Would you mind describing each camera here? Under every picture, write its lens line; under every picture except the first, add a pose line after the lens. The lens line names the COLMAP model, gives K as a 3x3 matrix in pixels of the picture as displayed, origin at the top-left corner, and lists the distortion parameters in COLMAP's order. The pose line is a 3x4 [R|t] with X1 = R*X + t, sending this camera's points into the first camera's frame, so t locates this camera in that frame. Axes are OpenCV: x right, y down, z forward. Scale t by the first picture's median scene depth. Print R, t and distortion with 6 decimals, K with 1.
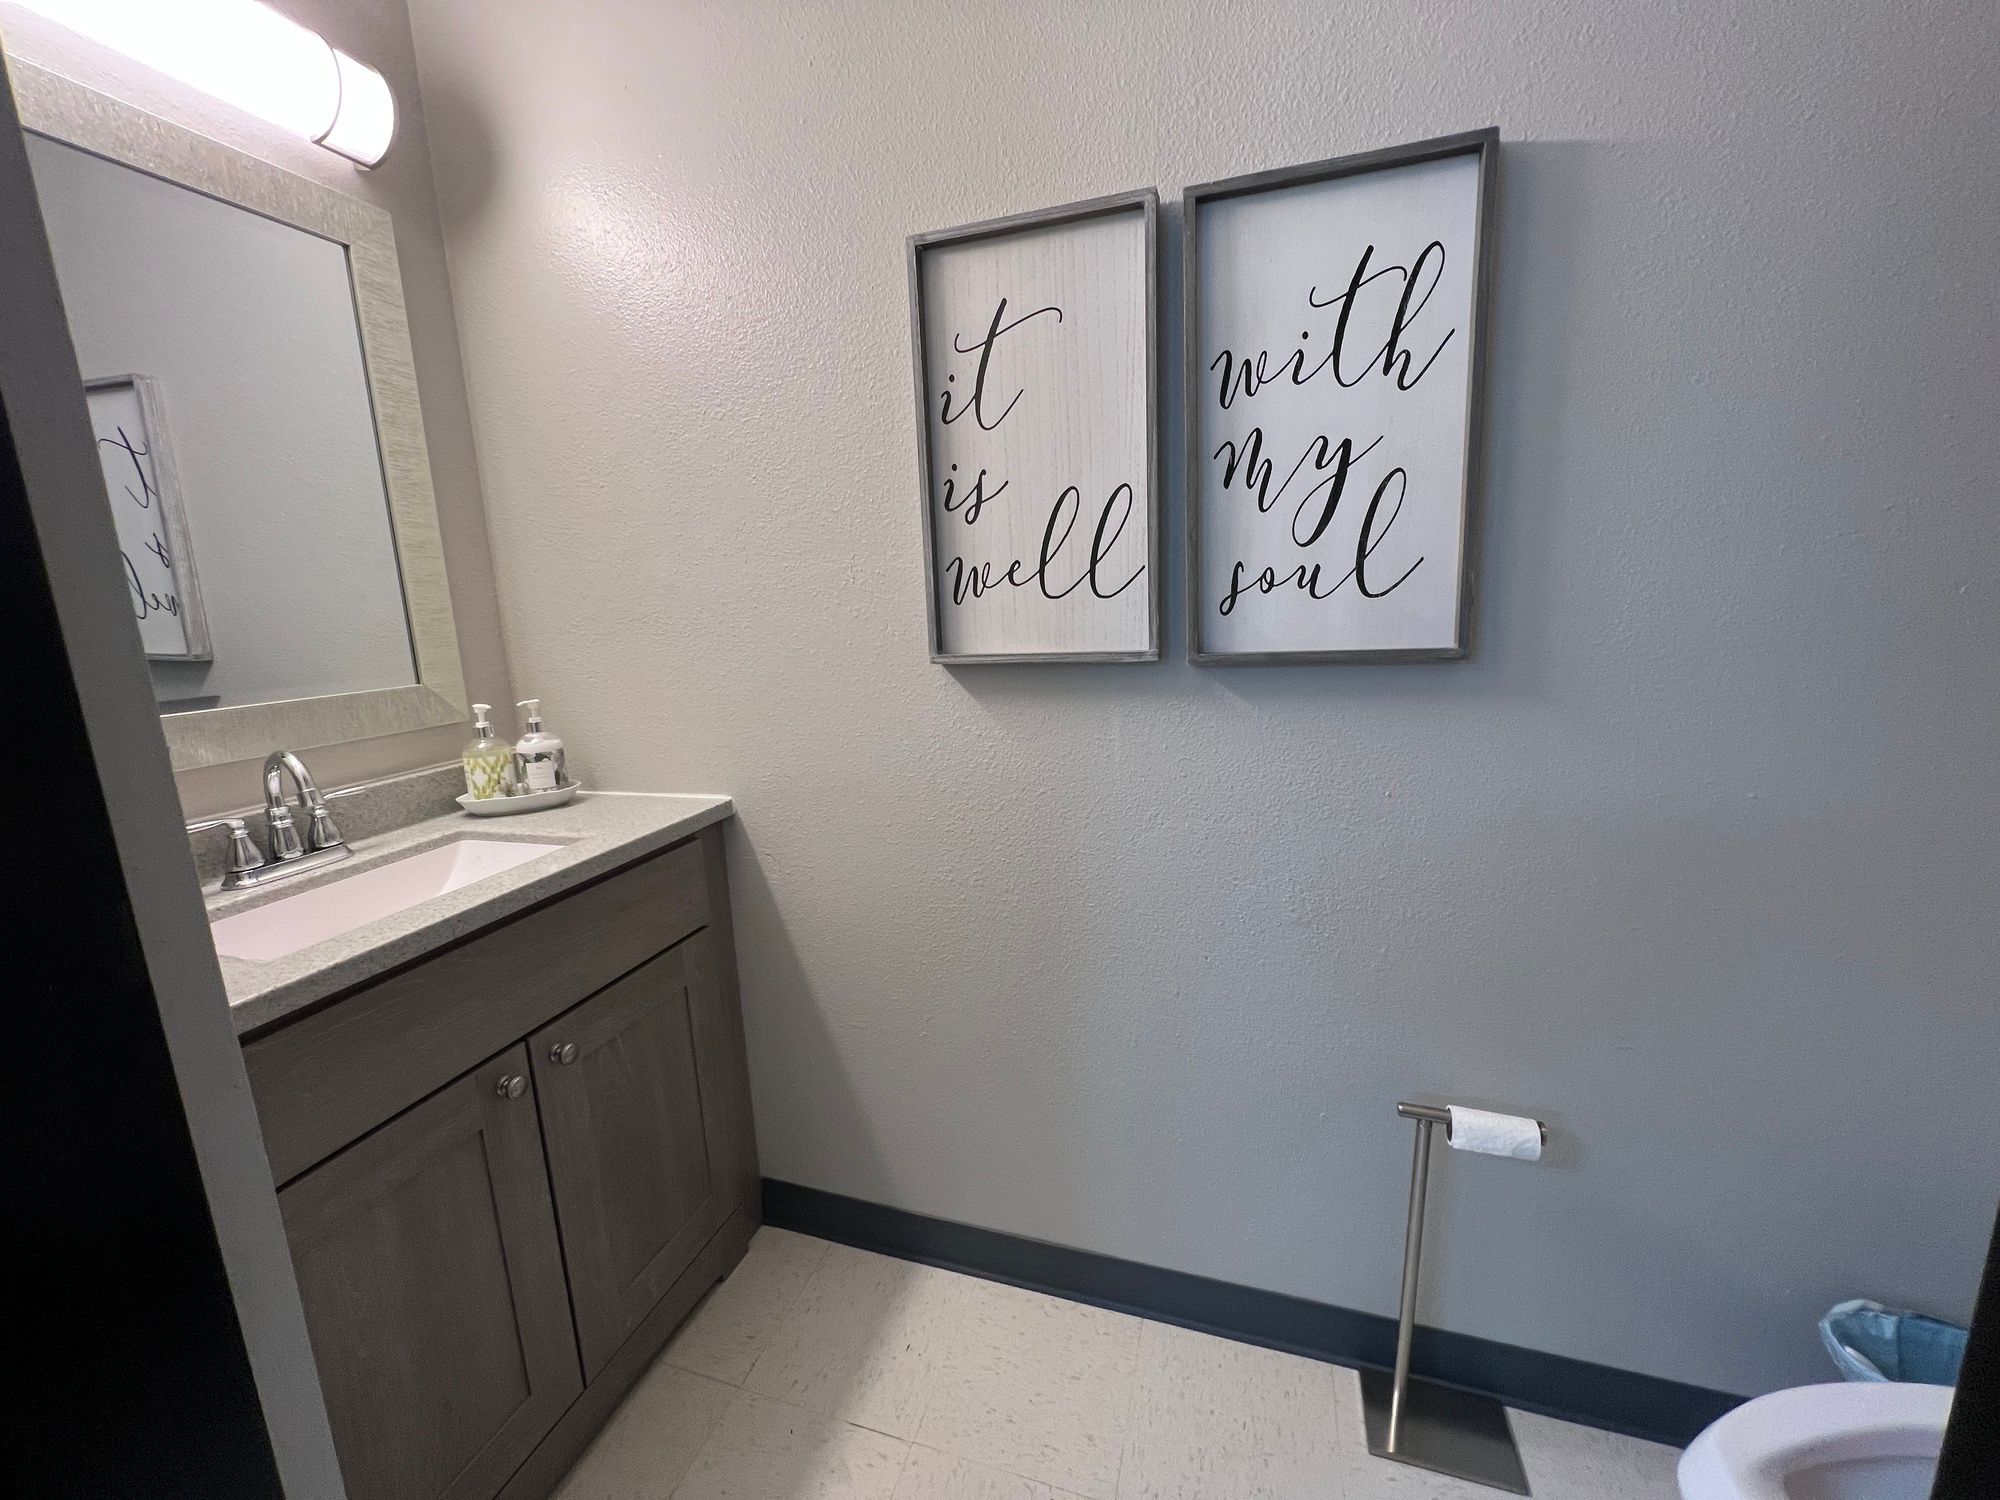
lens RADIAL K [[795.0, 0, 1003.0], [0, 795.0, 750.1], [0, 0, 1]] dist [-0.002038, -0.000059]
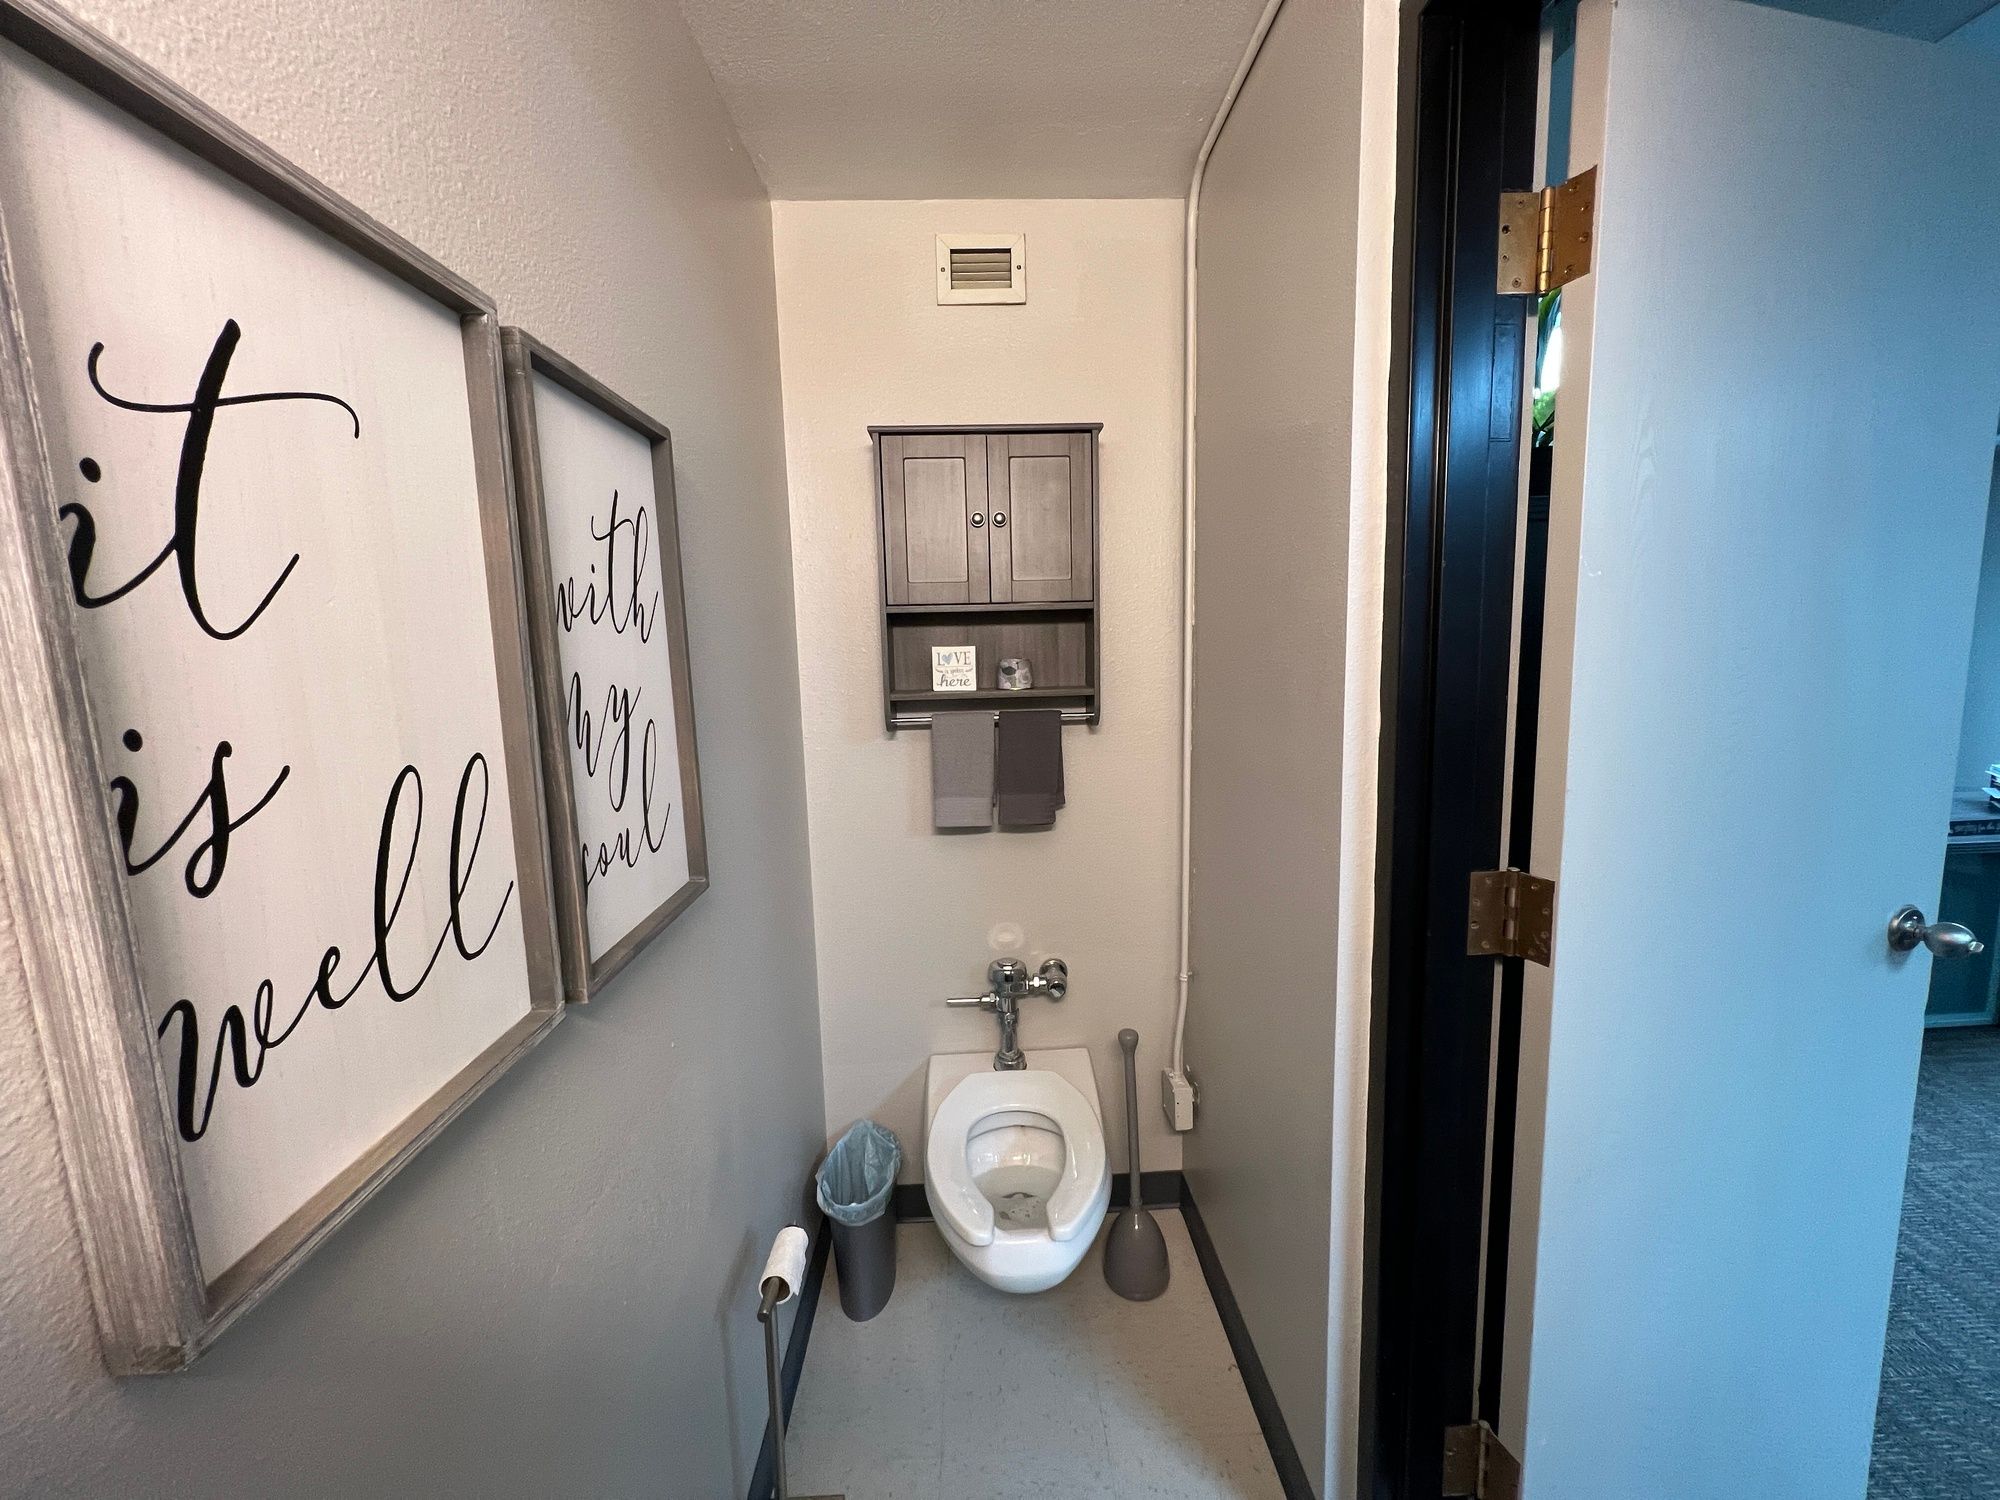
lens RADIAL K [[795.0, 0, 1003.0], [0, 795.0, 750.1], [0, 0, 1]] dist [-0.002038, -0.000059]
pose [[-0.335634, -0.081691, 0.938444, -0.484541], [0.222780, 0.961088, 0.163339, -0.333385], [-0.915270, 0.263889, -0.304374, 0.796583]]
